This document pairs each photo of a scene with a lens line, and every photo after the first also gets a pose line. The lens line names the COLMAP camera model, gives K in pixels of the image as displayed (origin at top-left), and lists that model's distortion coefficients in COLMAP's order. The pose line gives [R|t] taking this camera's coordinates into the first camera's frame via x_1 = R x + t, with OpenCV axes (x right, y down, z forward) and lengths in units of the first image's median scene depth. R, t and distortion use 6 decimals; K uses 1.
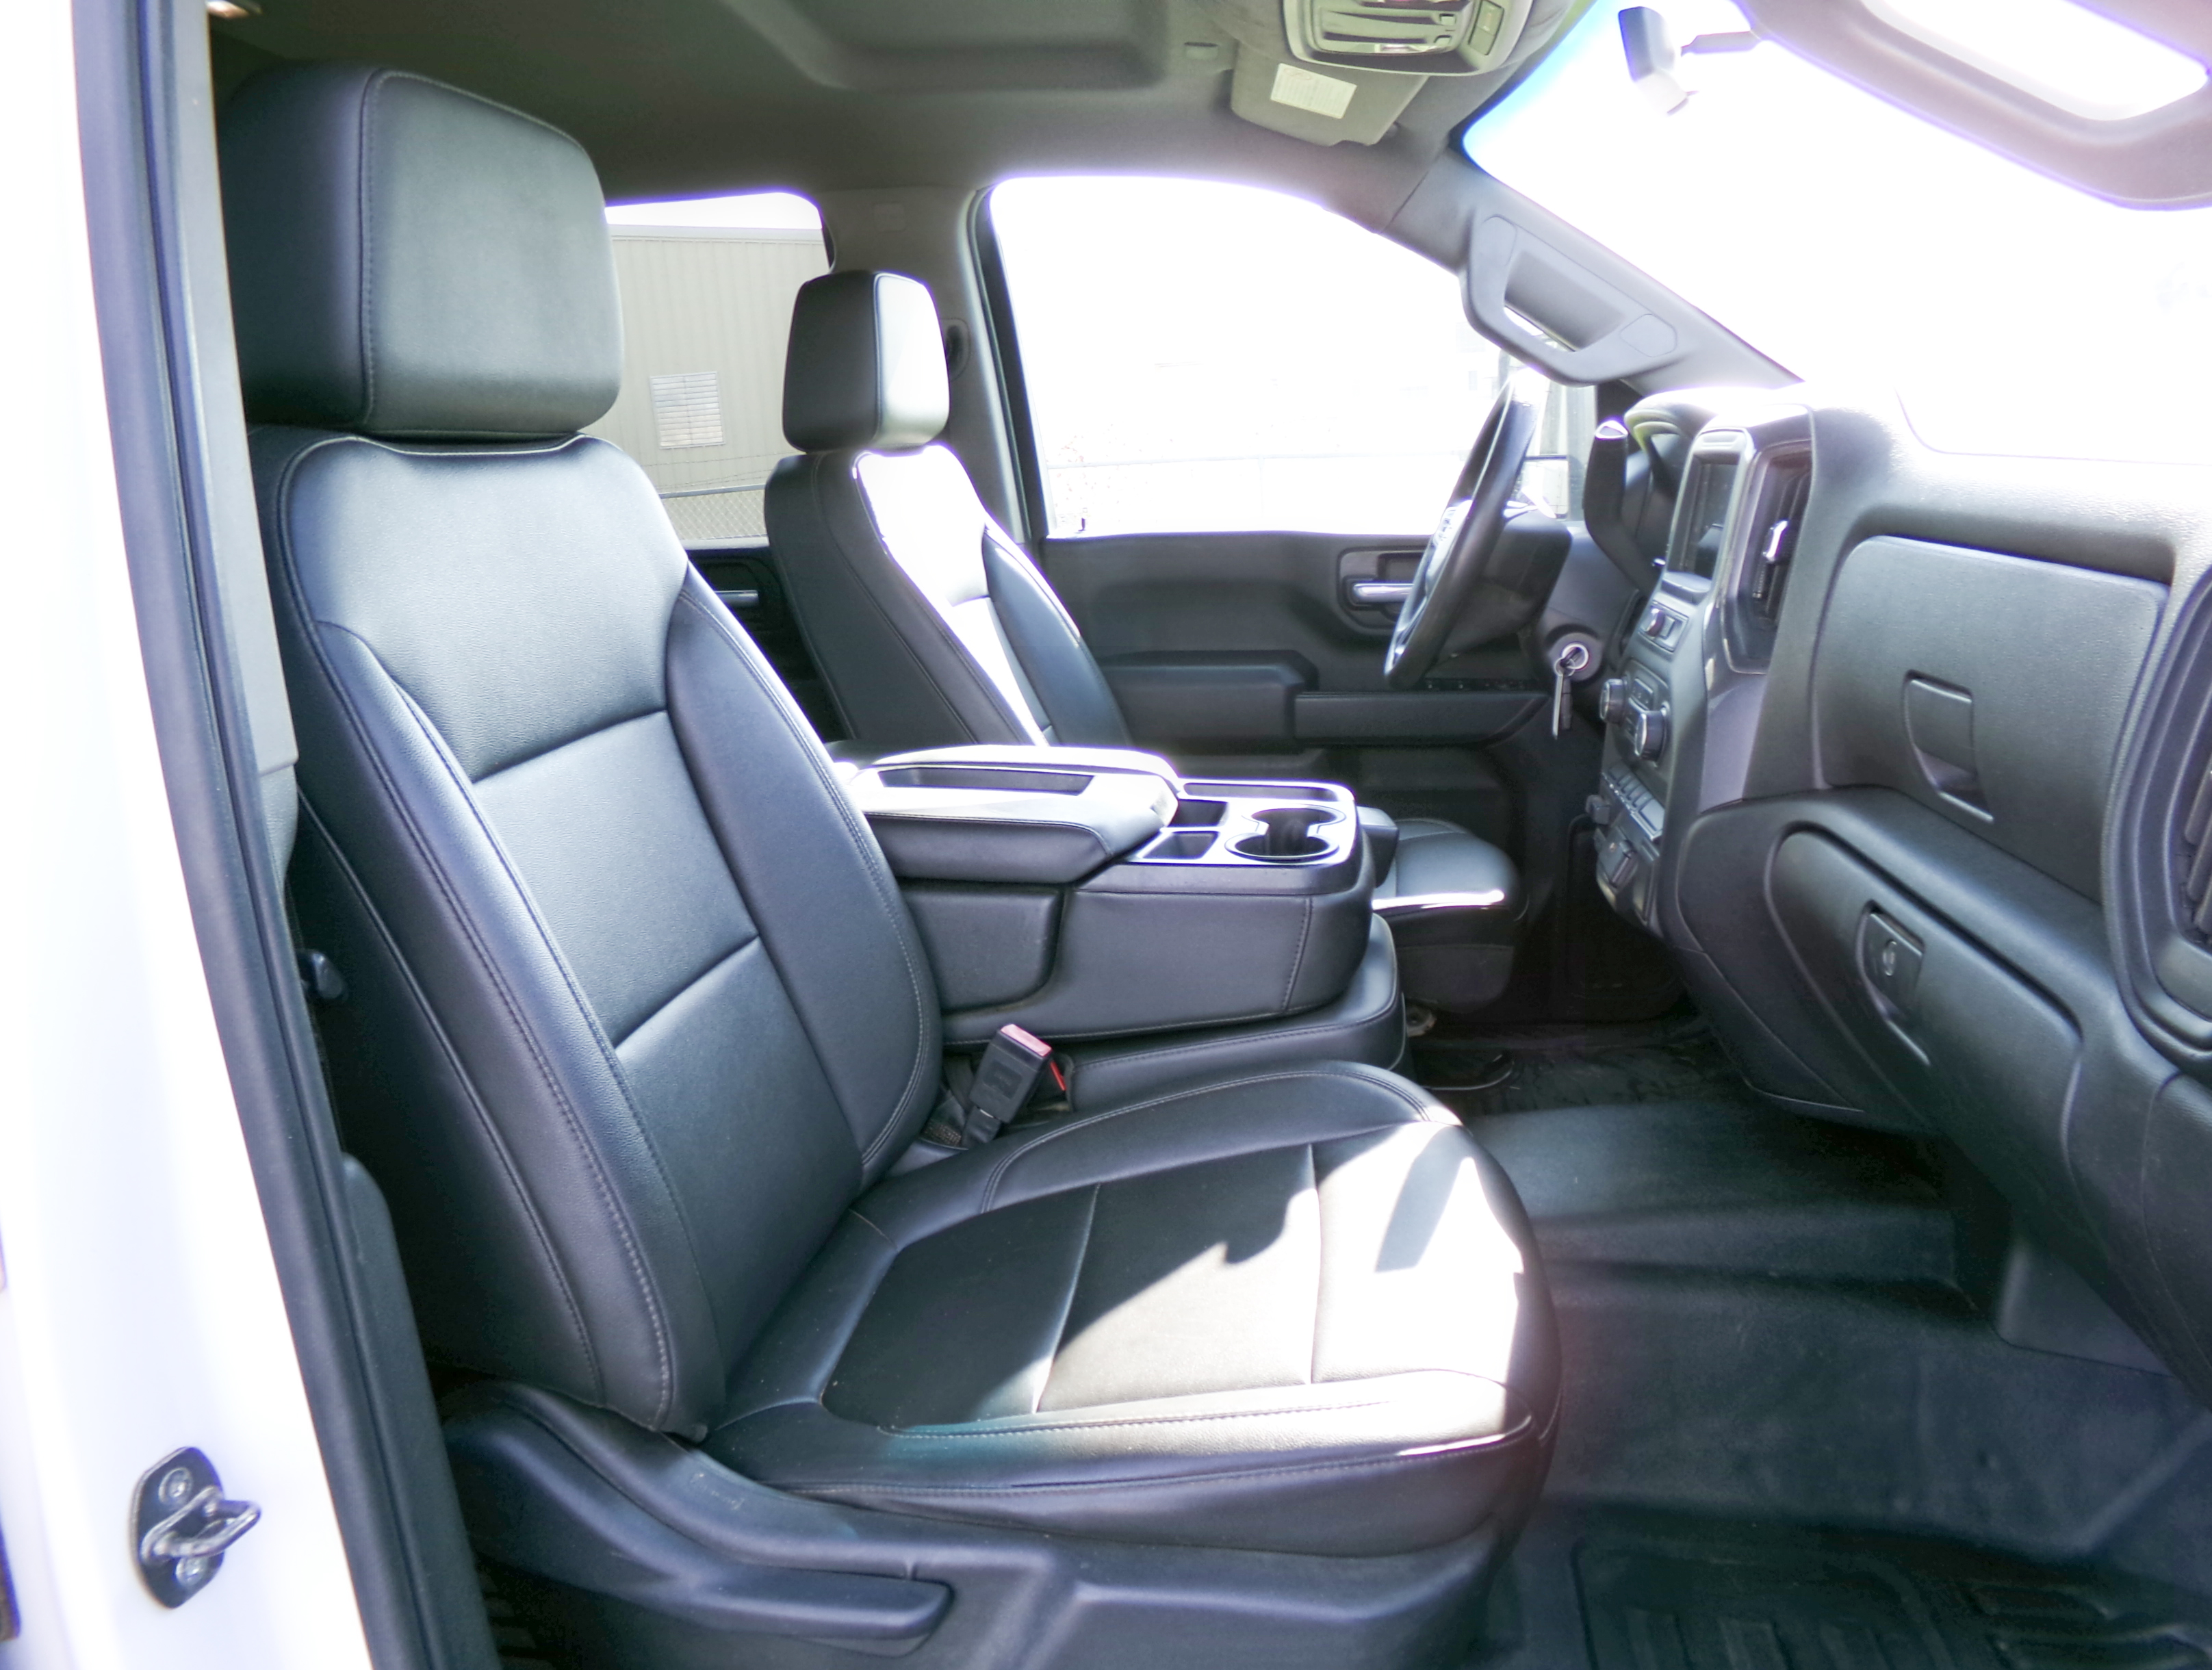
lens RADIAL K [[1610.8, 0, 1106.0], [0, 1610.8, 835.0], [0, 0, 1]] dist [-0.024062, 0.002484]
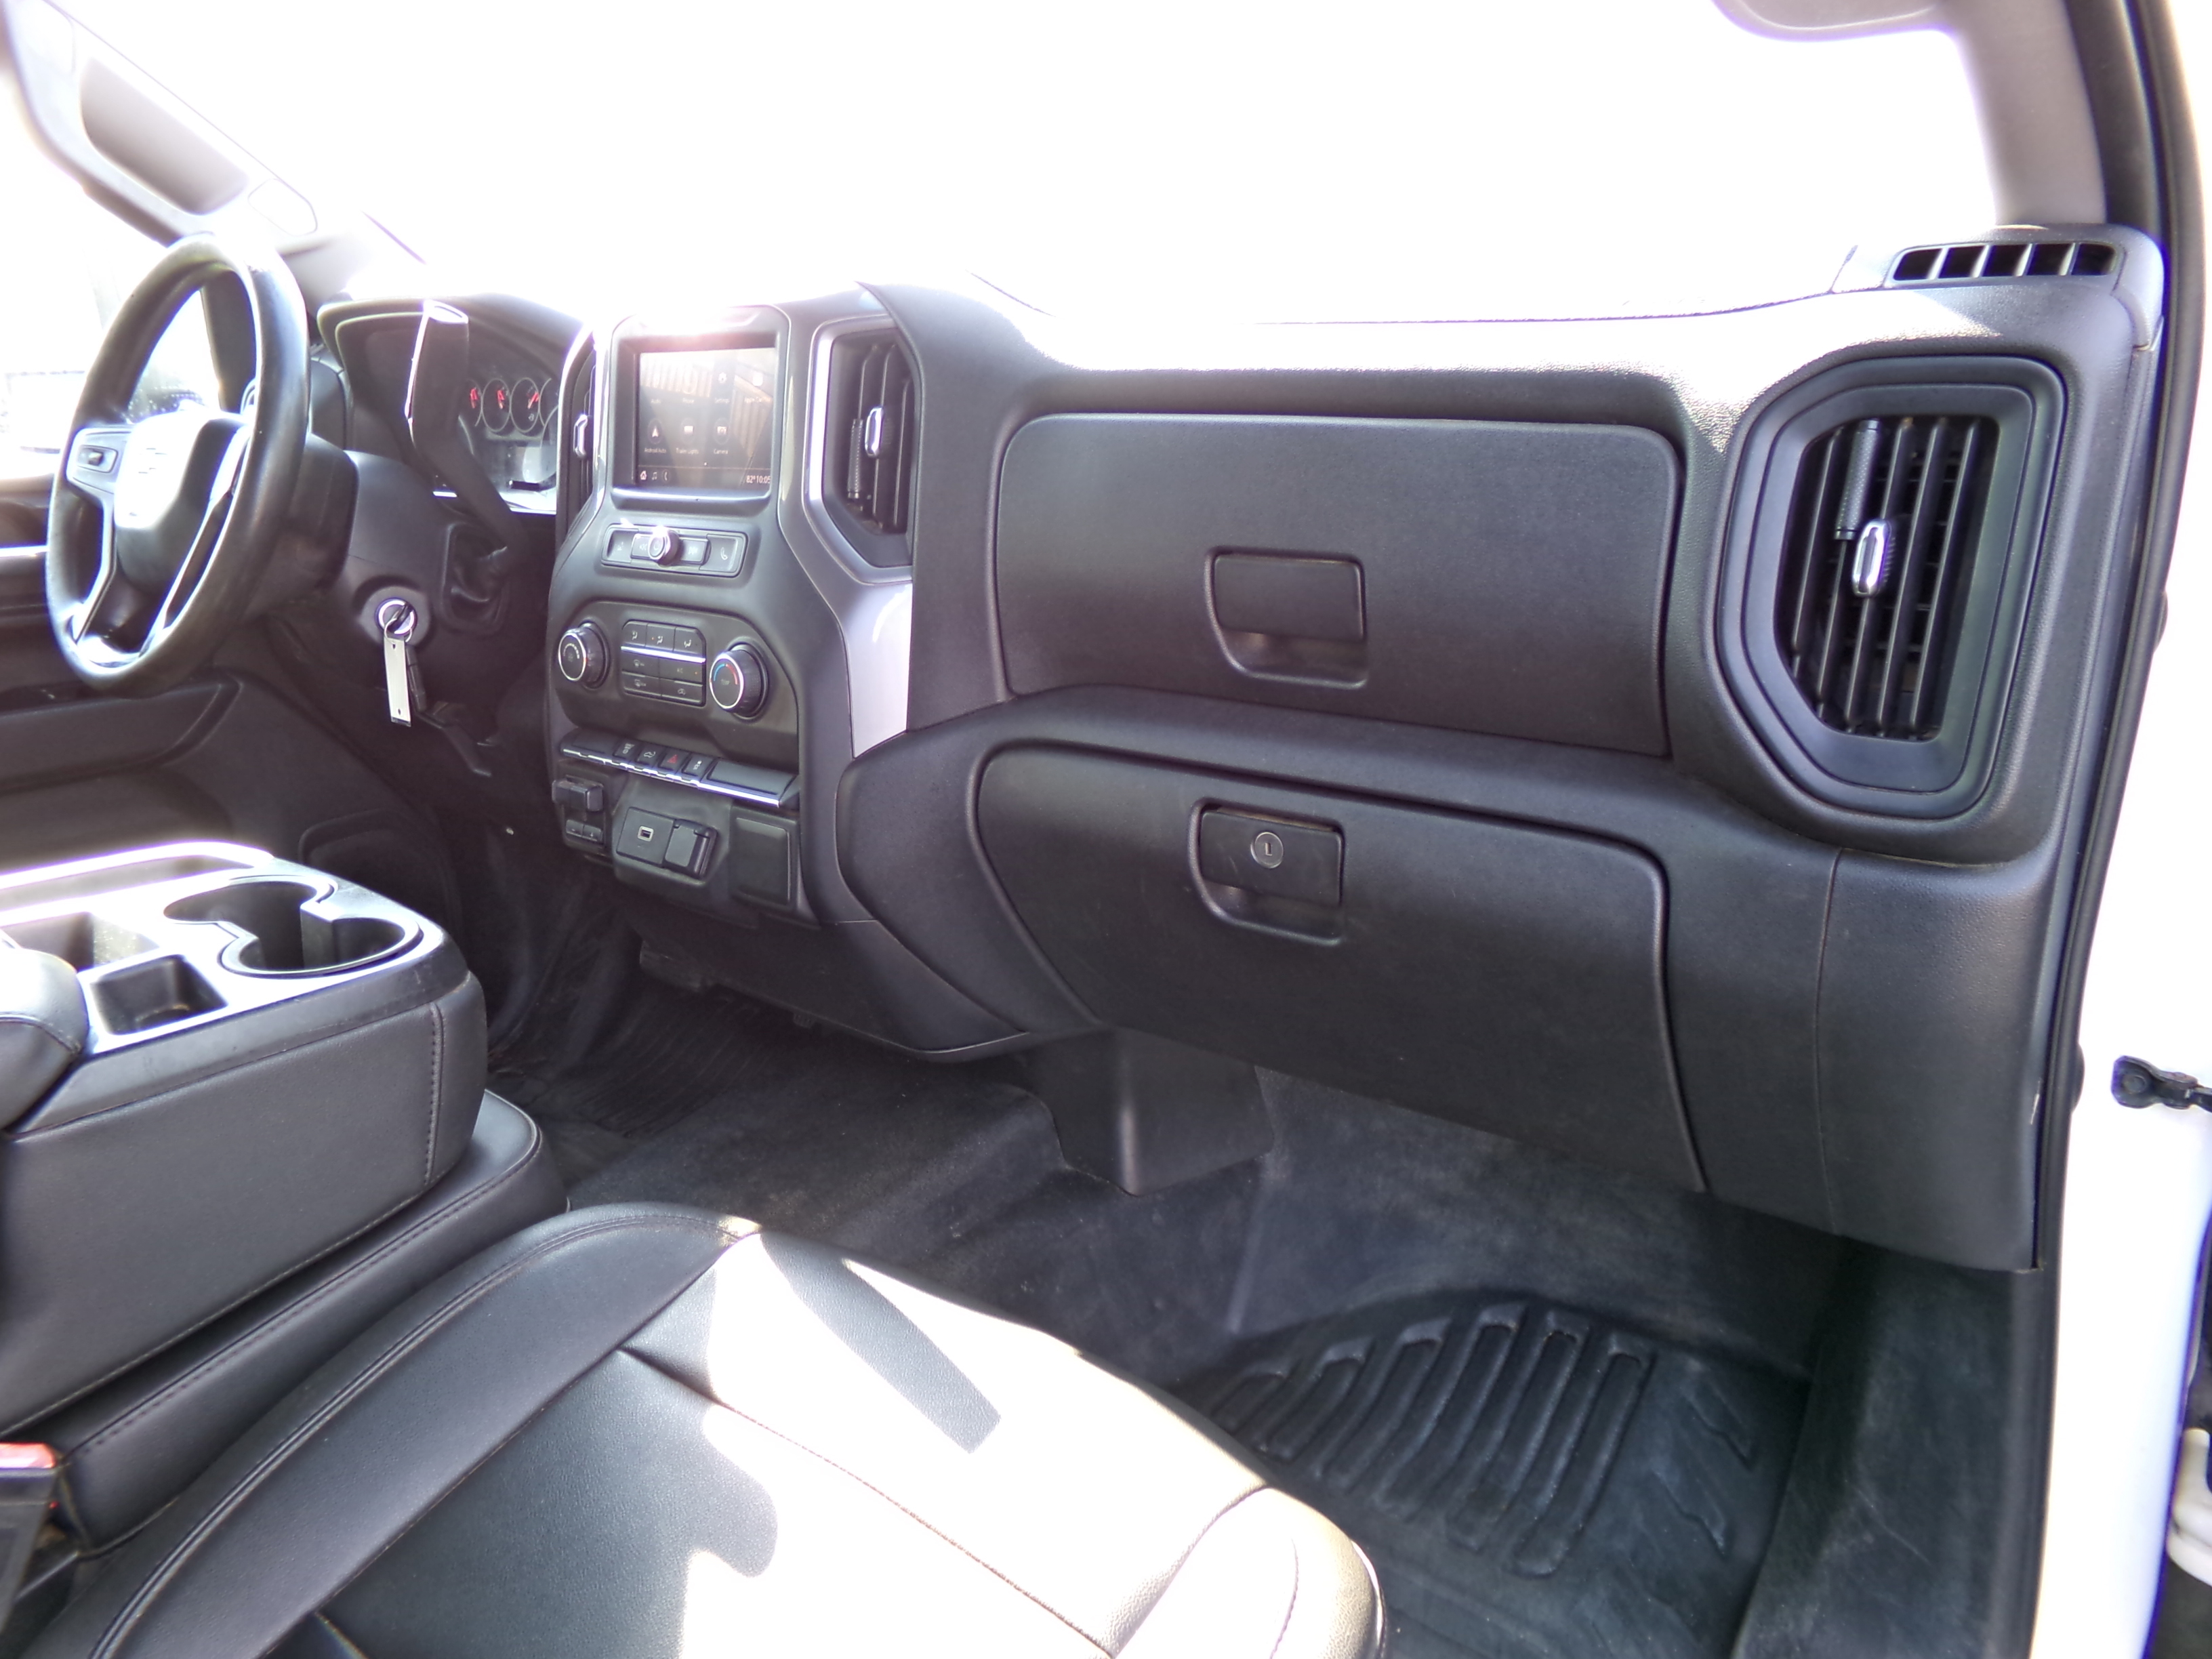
lens RADIAL K [[1610.8, 0, 1106.0], [0, 1610.8, 829.5], [0, 0, 1]] dist [-0.024062, 0.002484]
pose [[0.524189, -0.233497, 0.818966, -0.244384], [0.210329, 0.967382, 0.141188, -0.065042], [-0.825220, 0.098243, 0.556202, 0.397518]]
